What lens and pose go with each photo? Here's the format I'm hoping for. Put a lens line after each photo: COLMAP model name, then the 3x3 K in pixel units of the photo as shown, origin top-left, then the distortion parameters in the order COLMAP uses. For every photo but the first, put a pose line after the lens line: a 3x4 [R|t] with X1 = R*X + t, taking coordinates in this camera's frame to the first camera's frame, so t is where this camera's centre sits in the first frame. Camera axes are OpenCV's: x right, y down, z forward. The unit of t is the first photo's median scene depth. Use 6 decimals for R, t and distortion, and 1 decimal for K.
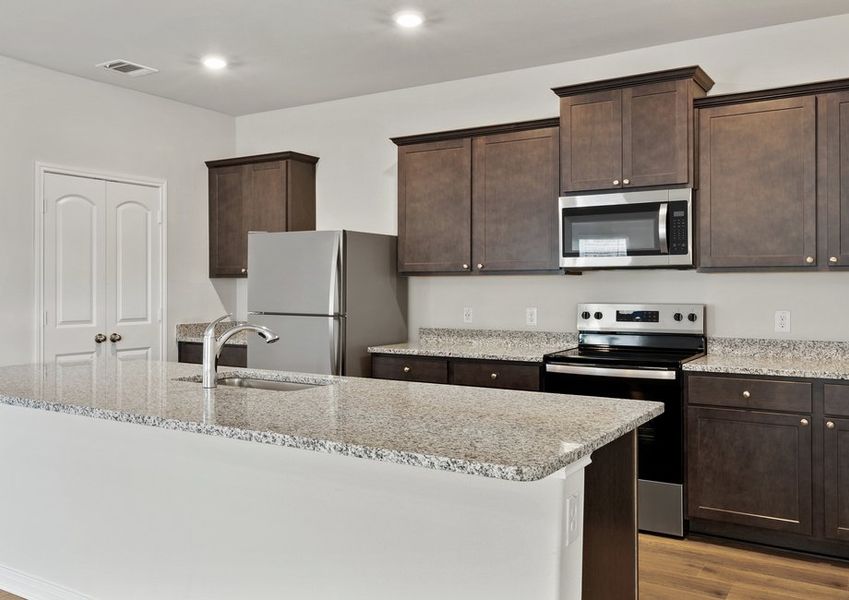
lens RADIAL K [[752.8, 0, 421.3], [0, 752.8, 288.1], [0, 0, 1]] dist [0.003926, 0.001674]
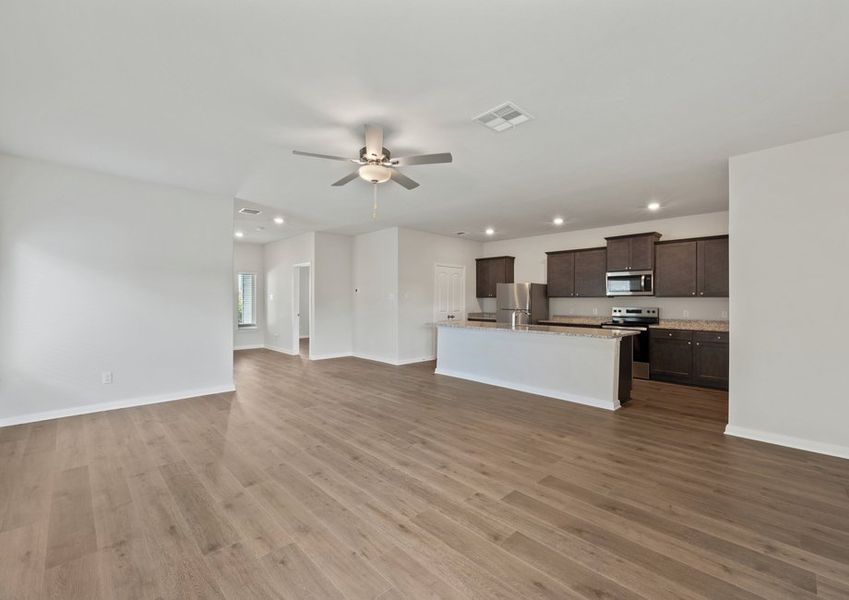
lens RADIAL K [[361.2, 0, 429.9], [0, 361.2, 300.4], [0, 0, 1]] dist [0.000584, -0.000042]
pose [[0.971360, 0.006465, -0.237525, -0.168203], [-0.007097, 0.999973, -0.001805, 0.001384], [0.237507, 0.003439, 0.971380, -0.616741]]
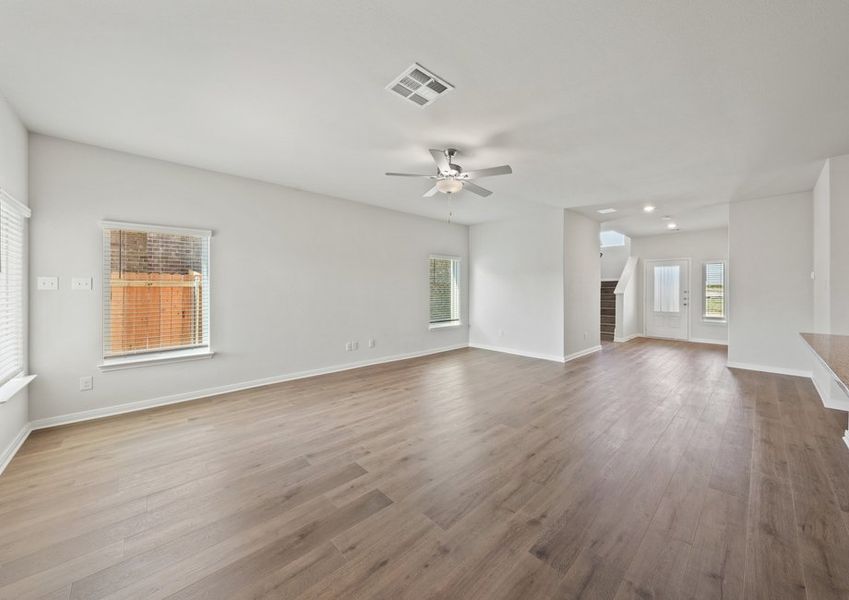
lens RADIAL K [[314.6, 0, 451.9], [0, 314.6, 298.2], [0, 0, 1]] dist [0.000194, -0.000003]
pose [[-0.219248, 0.027557, -0.975280, 0.257607], [-0.002053, 0.999586, 0.028705, -0.002424], [0.975667, 0.008296, -0.219101, 0.146758]]
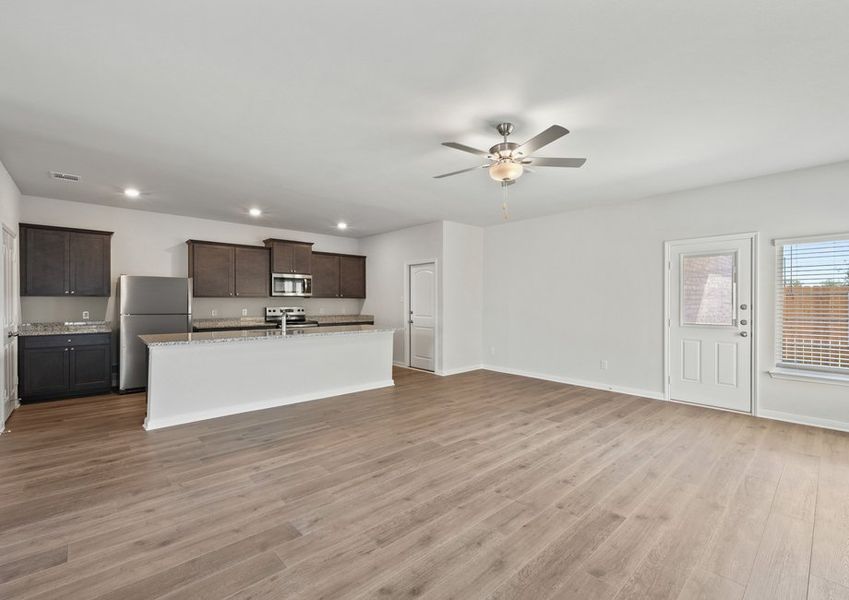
lens RADIAL K [[361.2, 0, 429.9], [0, 361.2, 300.4], [0, 0, 1]] dist [0.000584, -0.000042]
pose [[0.292103, 0.004934, 0.956374, -1.058192], [0.000551, 0.999986, -0.005327, 0.000650], [-0.956387, 0.002083, 0.292097, -0.069760]]
